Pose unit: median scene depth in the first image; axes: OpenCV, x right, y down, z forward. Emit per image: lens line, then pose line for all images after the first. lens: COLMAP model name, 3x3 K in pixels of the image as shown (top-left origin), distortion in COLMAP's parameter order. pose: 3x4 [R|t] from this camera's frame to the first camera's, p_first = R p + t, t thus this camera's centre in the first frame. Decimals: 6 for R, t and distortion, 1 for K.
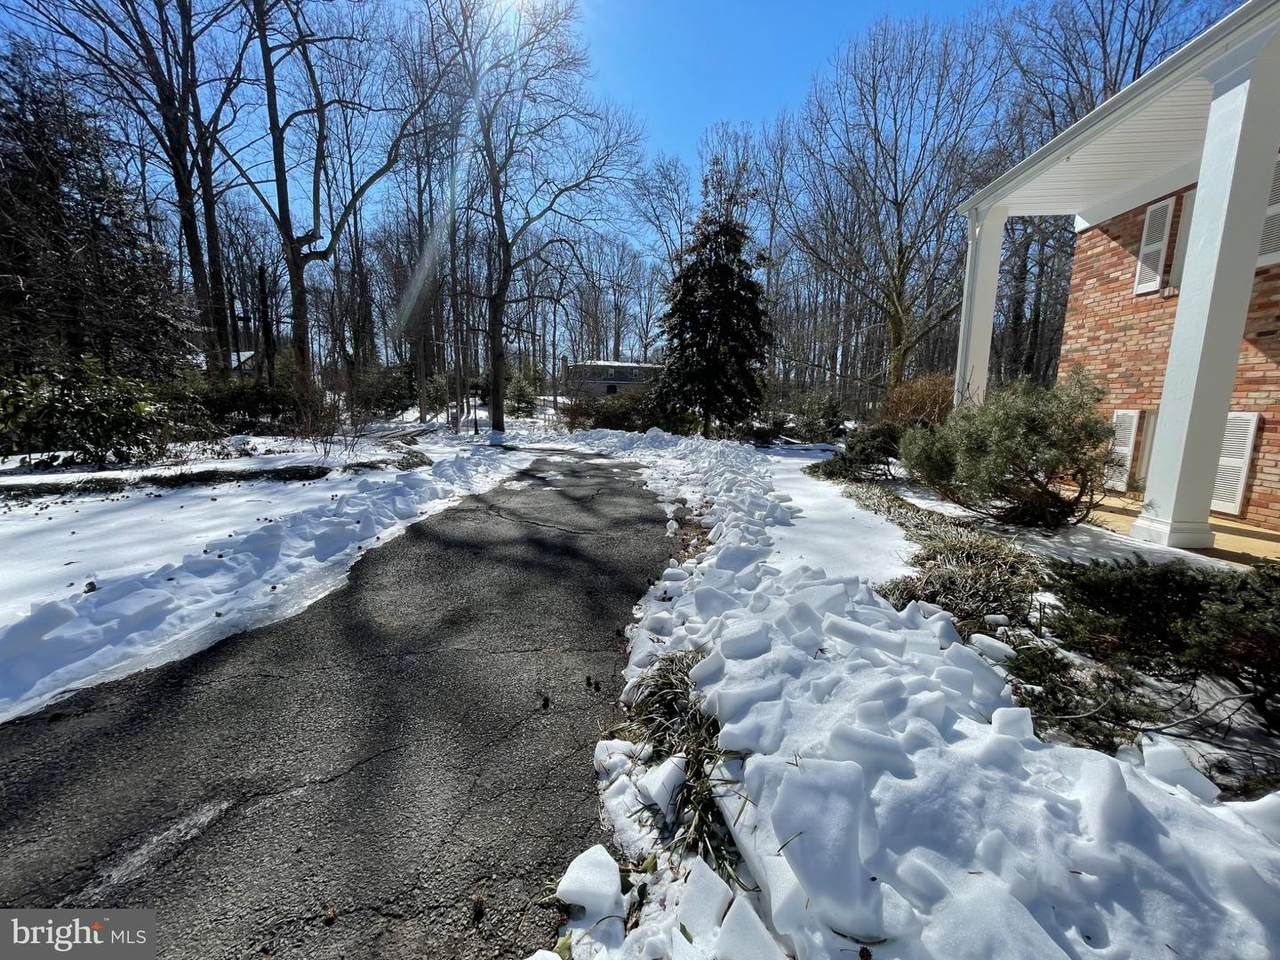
lens RADIAL K [[511.9, 0, 637.6], [0, 511.9, 489.3], [0, 0, 1]] dist [-0.001385, -0.000358]
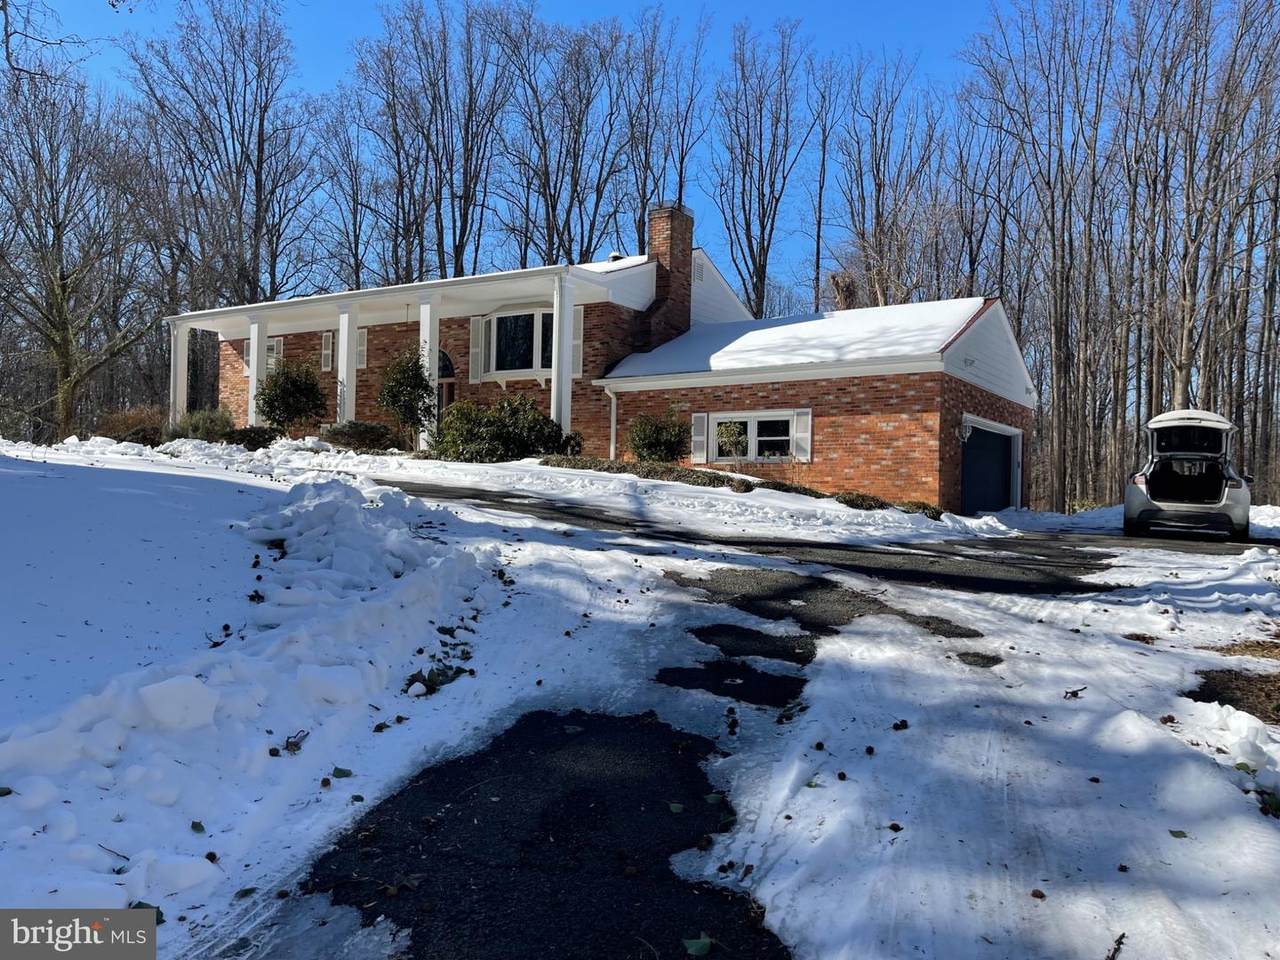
lens RADIAL K [[938.4, 0, 643.9], [0, 938.4, 507.8], [0, 0, 1]] dist [0.069249, -0.109234]
pose [[0.457569, 0.003398, 0.889168, -1.932409], [0.121079, 0.990440, -0.066093, 0.684025], [-0.880892, 0.137901, 0.452783, -2.363139]]
